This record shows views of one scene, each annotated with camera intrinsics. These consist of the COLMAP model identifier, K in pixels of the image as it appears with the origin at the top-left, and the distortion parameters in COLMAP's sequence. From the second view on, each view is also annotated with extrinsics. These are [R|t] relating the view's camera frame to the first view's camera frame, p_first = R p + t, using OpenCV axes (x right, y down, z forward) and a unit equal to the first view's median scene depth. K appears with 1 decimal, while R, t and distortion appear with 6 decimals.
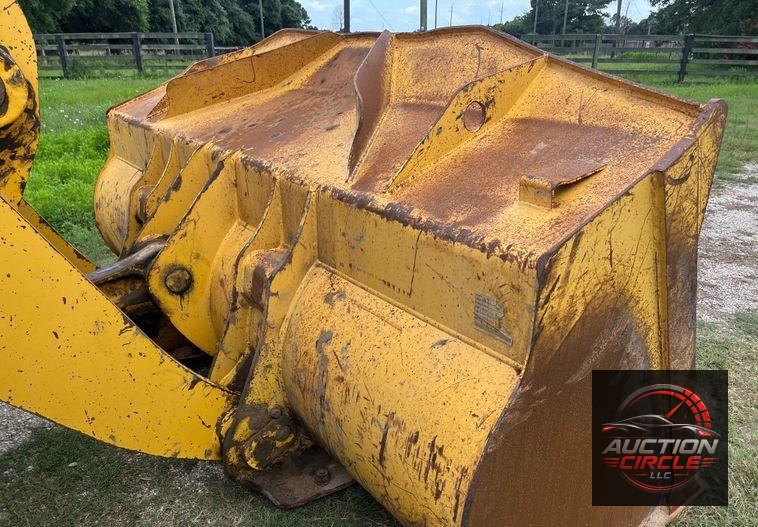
lens RADIAL K [[549.7, 0, 381.2], [0, 549.7, 281.5], [0, 0, 1]] dist [0.071322, -0.118757]
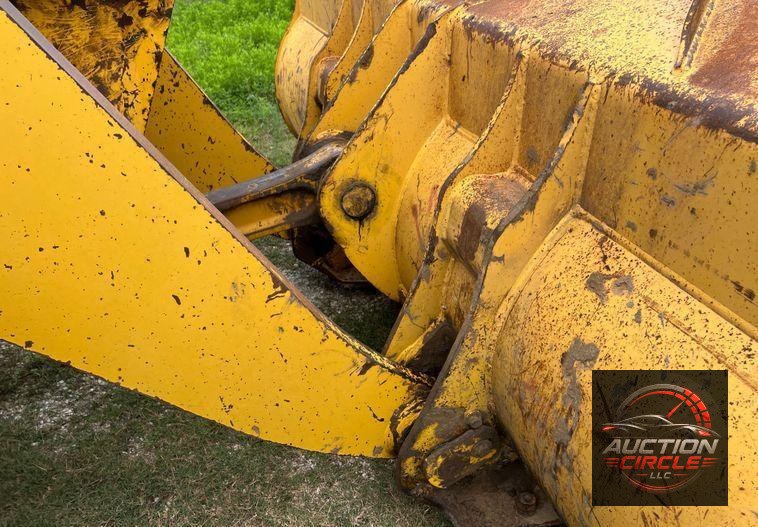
lens RADIAL K [[565.7, 0, 378.7], [0, 565.7, 285.3], [0, 0, 1]] dist [0.062065, -0.071920]
pose [[0.943737, 0.146168, -0.296641, -0.119165], [-0.079581, 0.971036, 0.225290, -0.073914], [0.320980, -0.189007, 0.928035, 0.341912]]
